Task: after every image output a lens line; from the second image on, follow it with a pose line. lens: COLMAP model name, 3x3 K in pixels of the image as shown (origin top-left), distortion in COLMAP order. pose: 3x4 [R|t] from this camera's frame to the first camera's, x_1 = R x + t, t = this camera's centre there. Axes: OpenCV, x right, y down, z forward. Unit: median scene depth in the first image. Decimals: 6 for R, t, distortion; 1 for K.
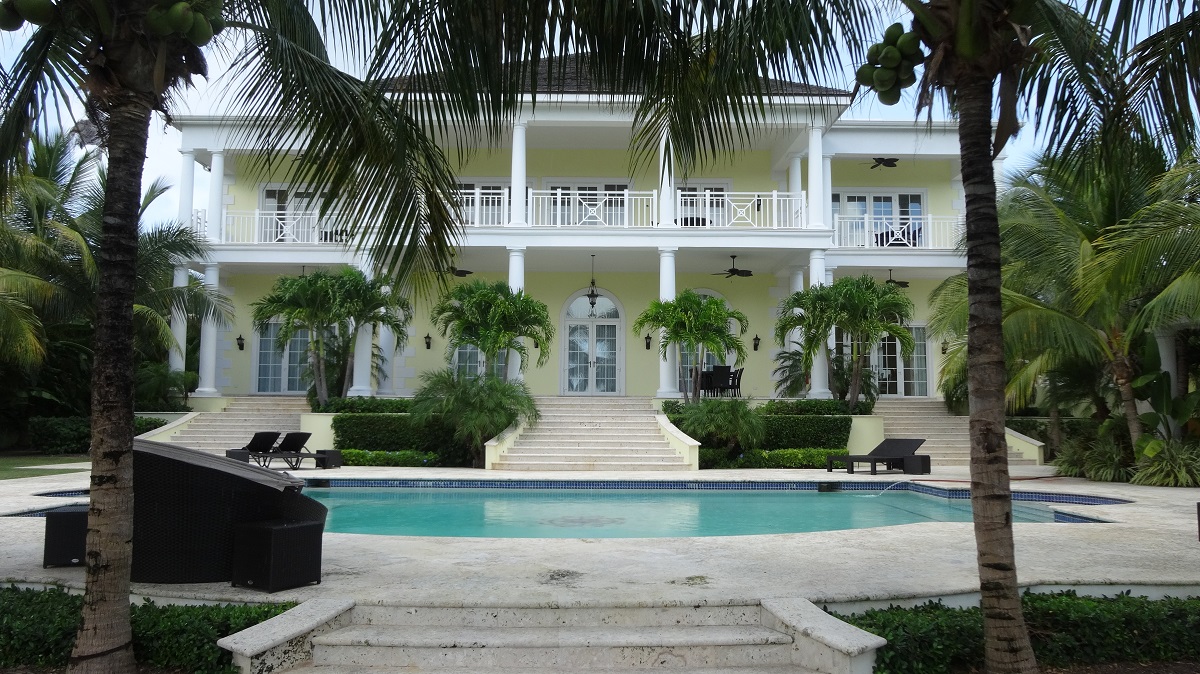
lens RADIAL K [[887.3, 0, 601.2], [0, 887.3, 338.5], [0, 0, 1]] dist [-0.004855, -0.003470]
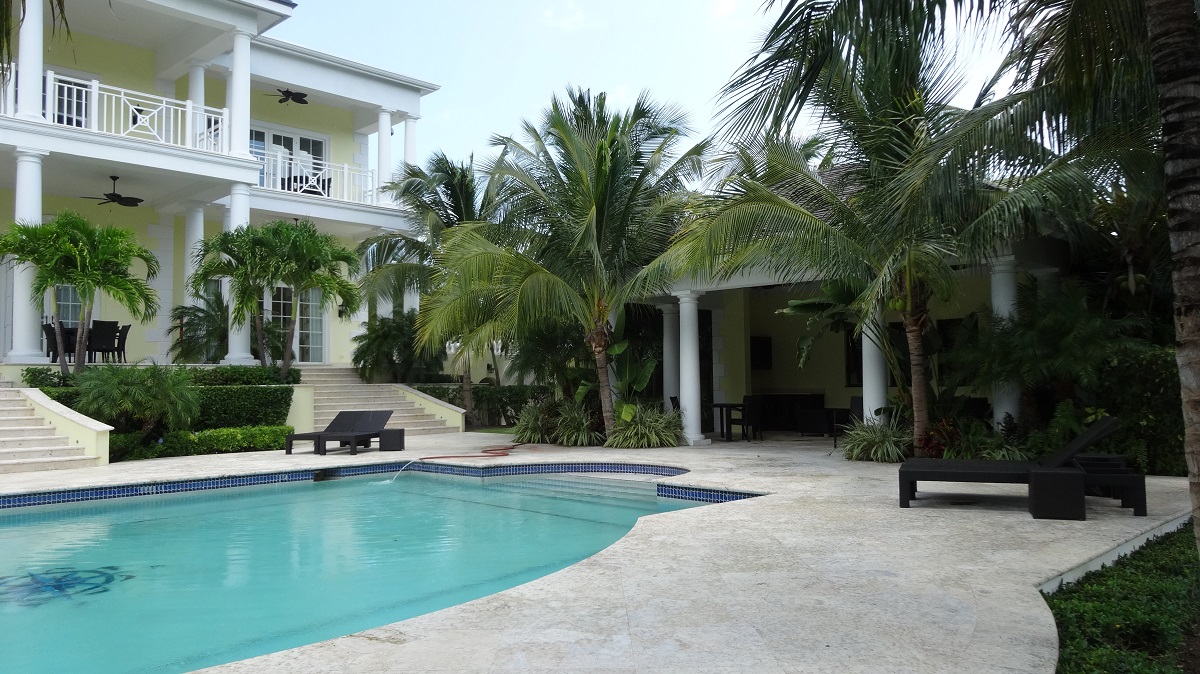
lens RADIAL K [[887.3, 0, 601.2], [0, 887.3, 338.5], [0, 0, 1]] dist [-0.004855, -0.003470]
pose [[0.703504, 0.022488, 0.710336, -0.107294], [-0.050011, 0.998588, 0.017916, 0.012242], [-0.708930, -0.048129, 0.703635, 0.193714]]
